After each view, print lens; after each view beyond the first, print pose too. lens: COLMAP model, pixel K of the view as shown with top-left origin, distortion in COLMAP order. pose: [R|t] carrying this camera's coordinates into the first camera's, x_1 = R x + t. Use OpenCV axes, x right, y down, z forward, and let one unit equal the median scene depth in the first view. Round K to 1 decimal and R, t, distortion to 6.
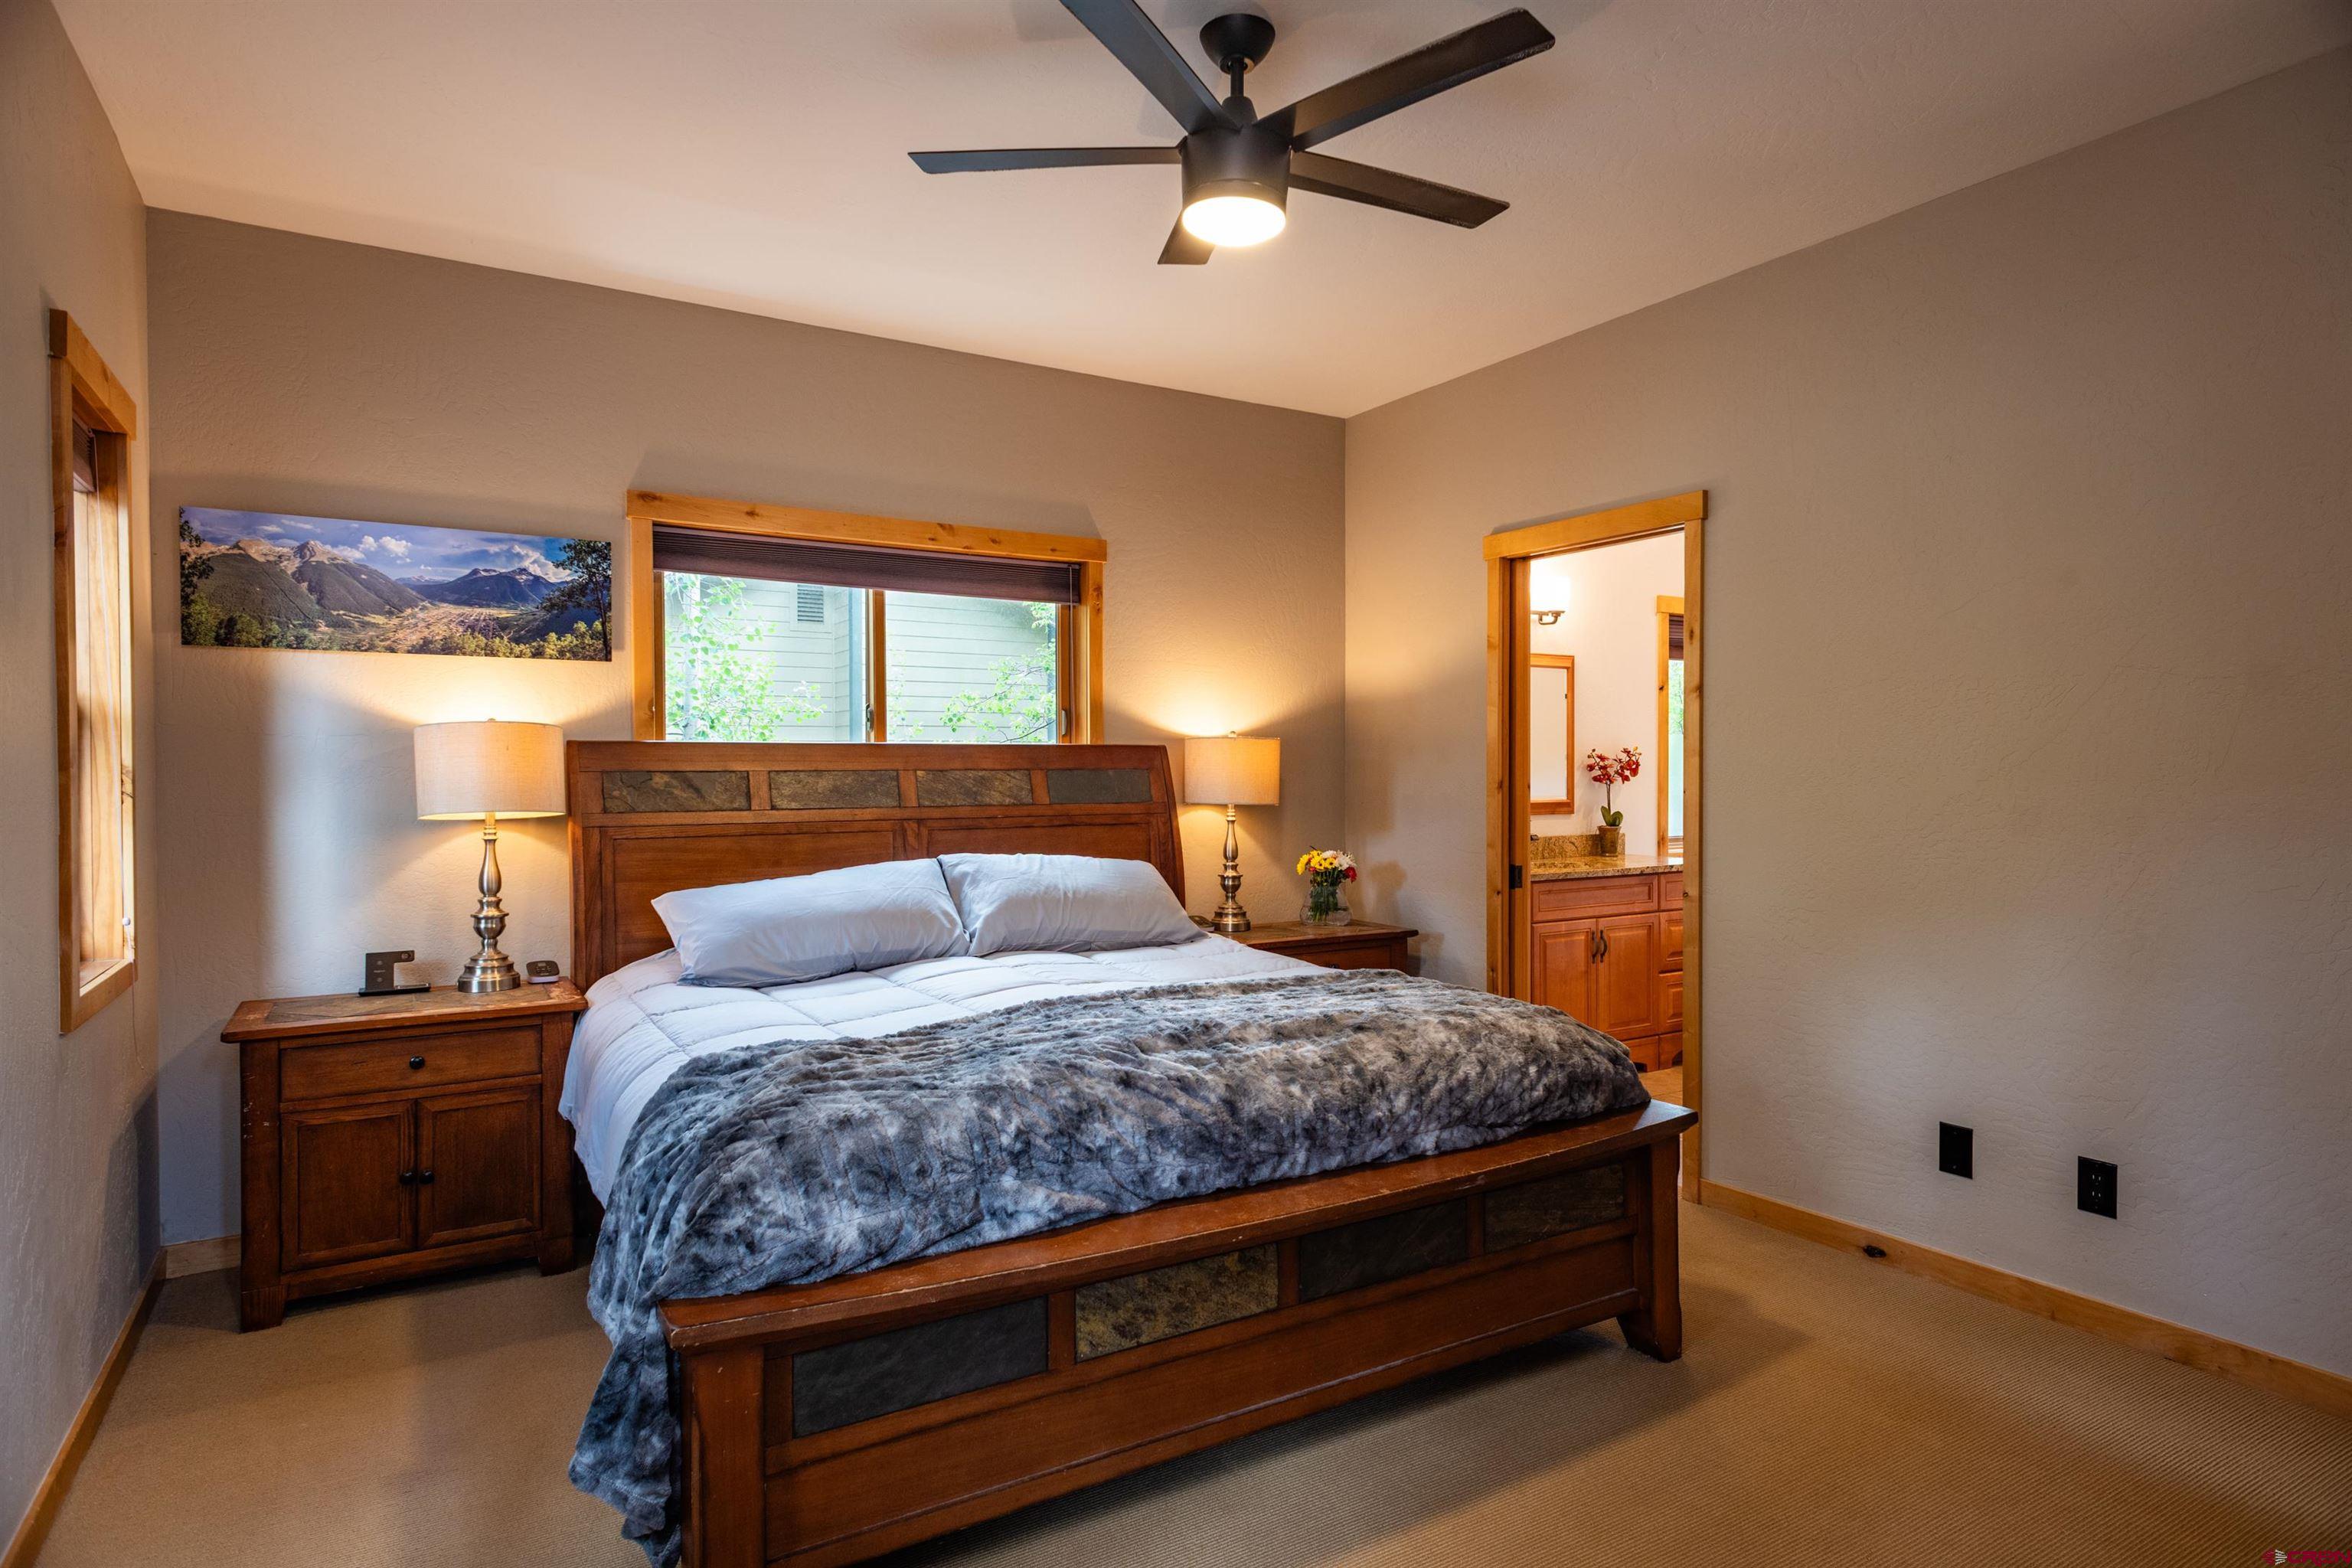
lens RADIAL K [[1267.6, 0, 1176.0], [0, 1267.6, 784.0], [0, 0, 1]] dist [0.008810, 0.000266]
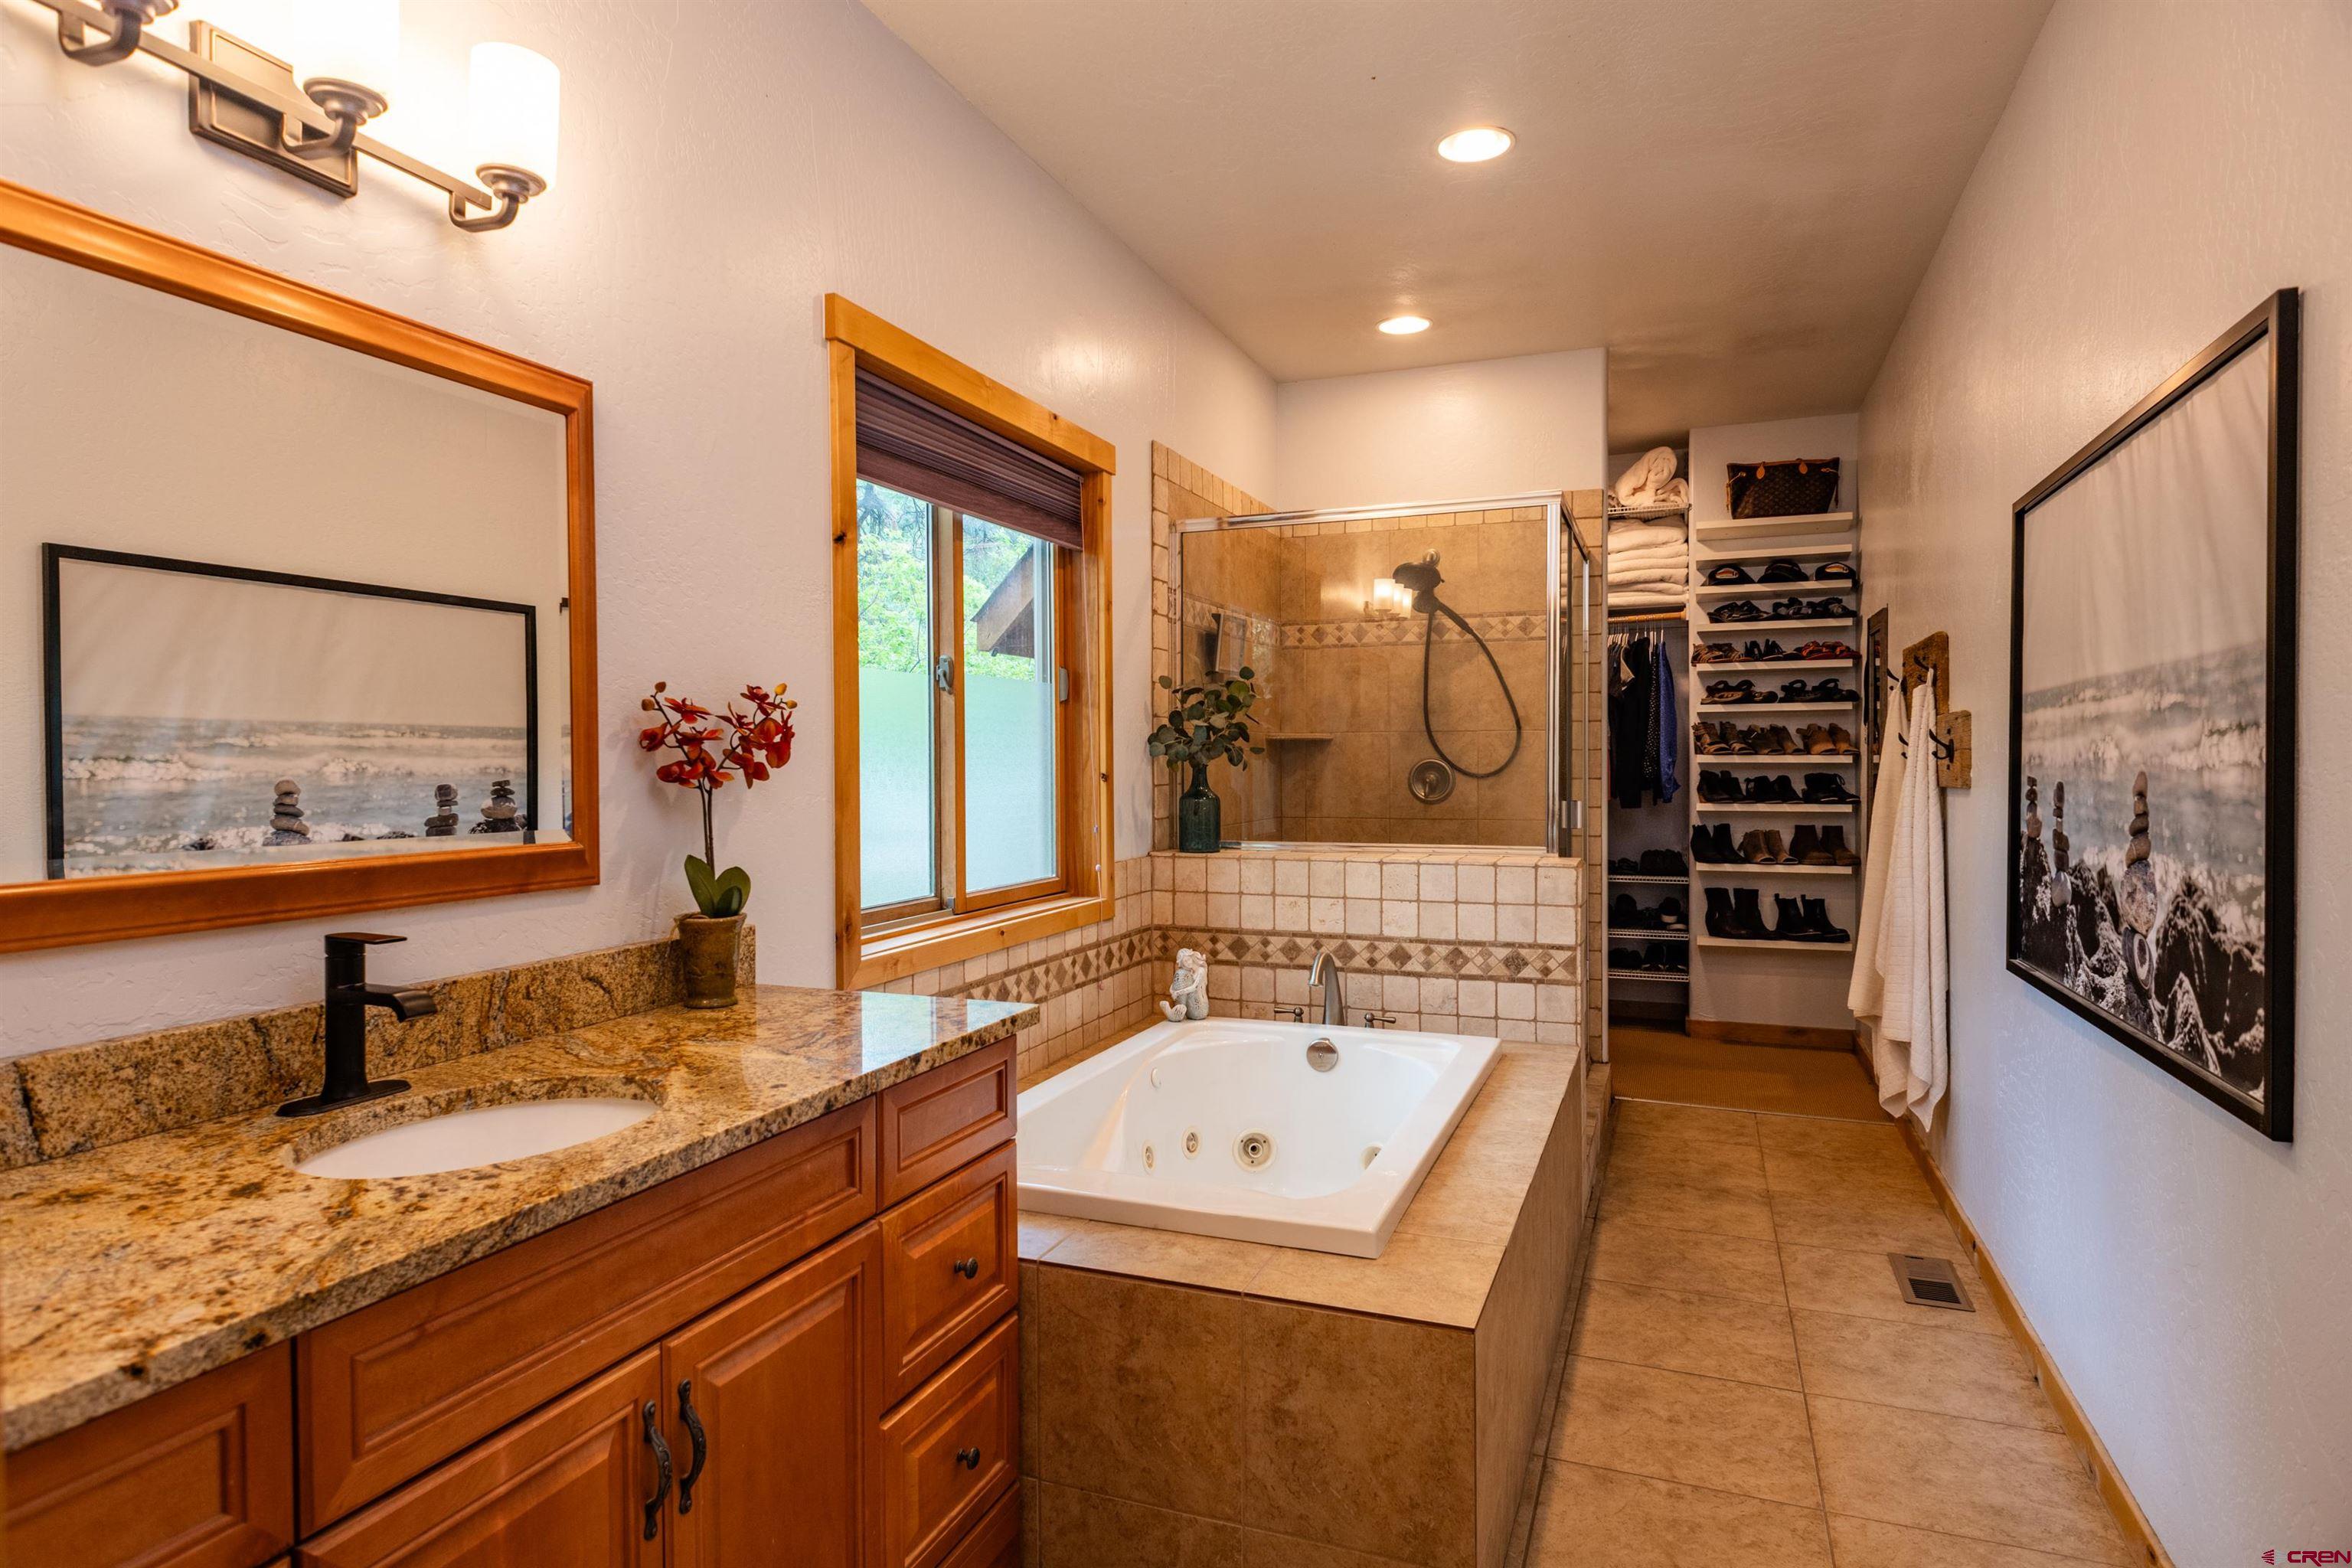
lens RADIAL K [[1267.6, 0, 1176.0], [0, 1267.6, 784.0], [0, 0, 1]] dist [0.008810, 0.000266]
pose [[0.777199, -0.014856, 0.629080, 0.225110], [0.009543, 0.999885, 0.011823, -0.004121], [-0.629183, -0.003186, 0.777251, 0.657845]]
